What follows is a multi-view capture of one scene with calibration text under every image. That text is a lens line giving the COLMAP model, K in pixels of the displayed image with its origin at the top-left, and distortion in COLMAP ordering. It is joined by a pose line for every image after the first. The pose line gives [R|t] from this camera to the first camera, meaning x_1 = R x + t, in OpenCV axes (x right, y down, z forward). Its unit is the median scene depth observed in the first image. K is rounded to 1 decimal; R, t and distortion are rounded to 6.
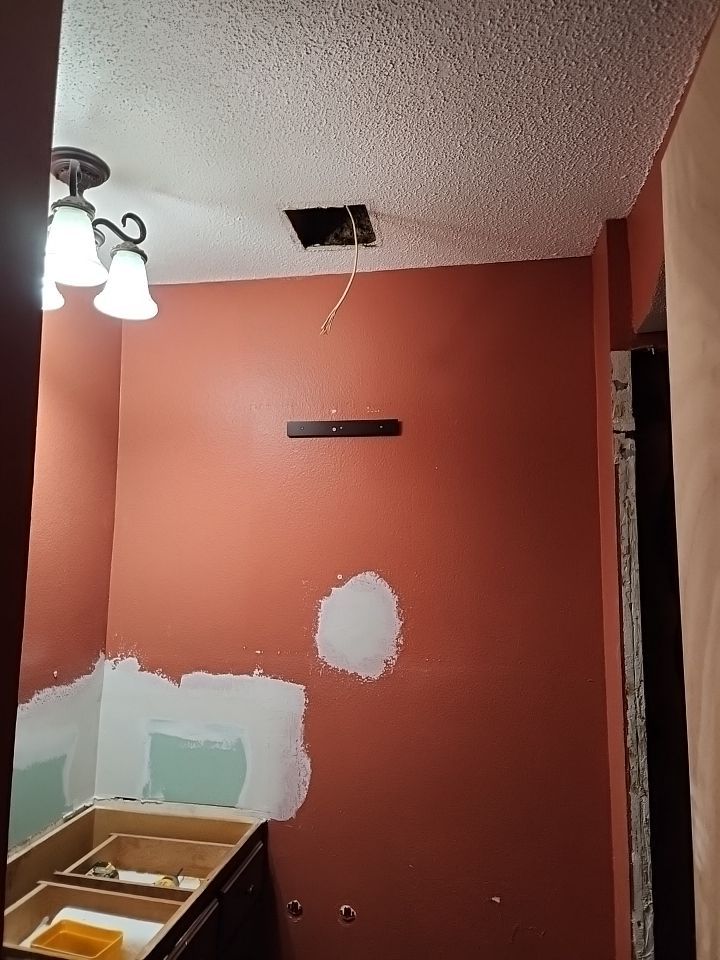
lens RADIAL K [[652.8, 0, 361.8], [0, 652.8, 482.3], [0, 0, 1]] dist [0.048524, -0.044430]
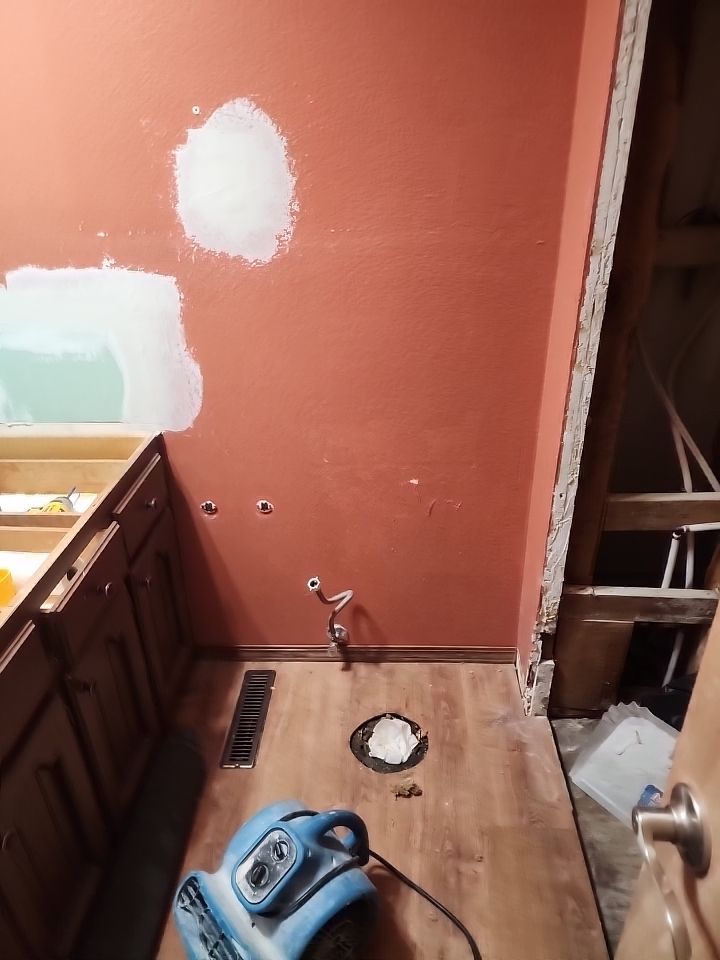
lens RADIAL K [[652.8, 0, 357.6], [0, 652.8, 487.5], [0, 0, 1]] dist [0.048524, -0.044430]
pose [[0.991340, -0.099316, 0.085920, 0.034217], [0.031351, 0.814324, 0.579564, 0.074841], [-0.127527, -0.571851, 0.810385, 0.217772]]
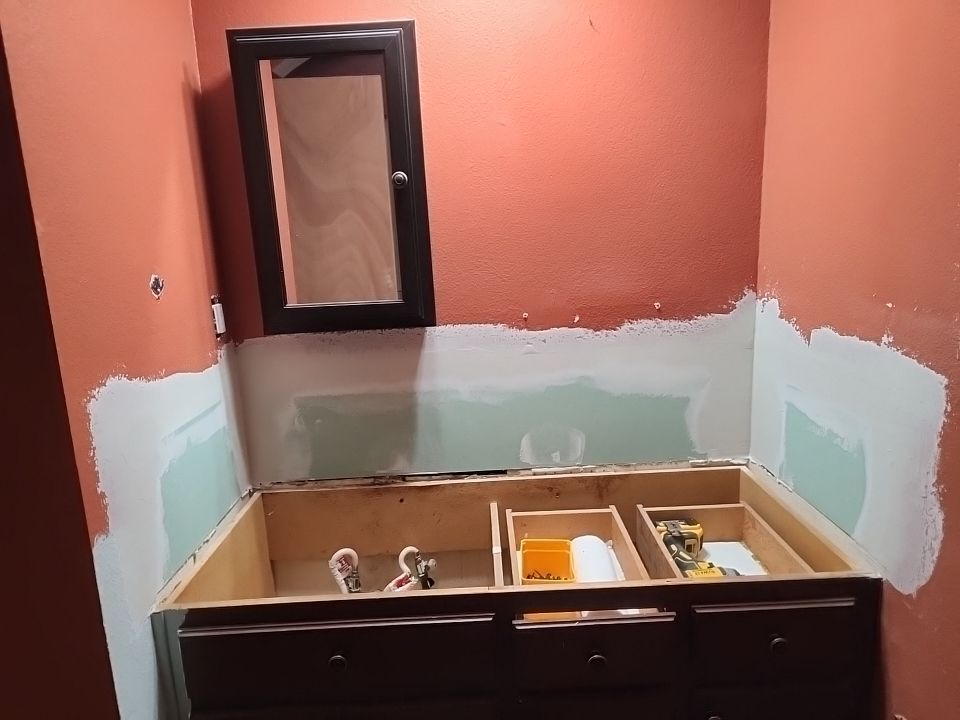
lens RADIAL K [[652.8, 0, 475.2], [0, 652.8, 368.9], [0, 0, 1]] dist [0.048524, -0.044430]
pose [[0.185714, 0.178357, -0.966281, 0.338362], [0.164076, 0.963953, 0.209461, 0.142954], [0.968808, -0.197443, 0.149756, 0.592824]]
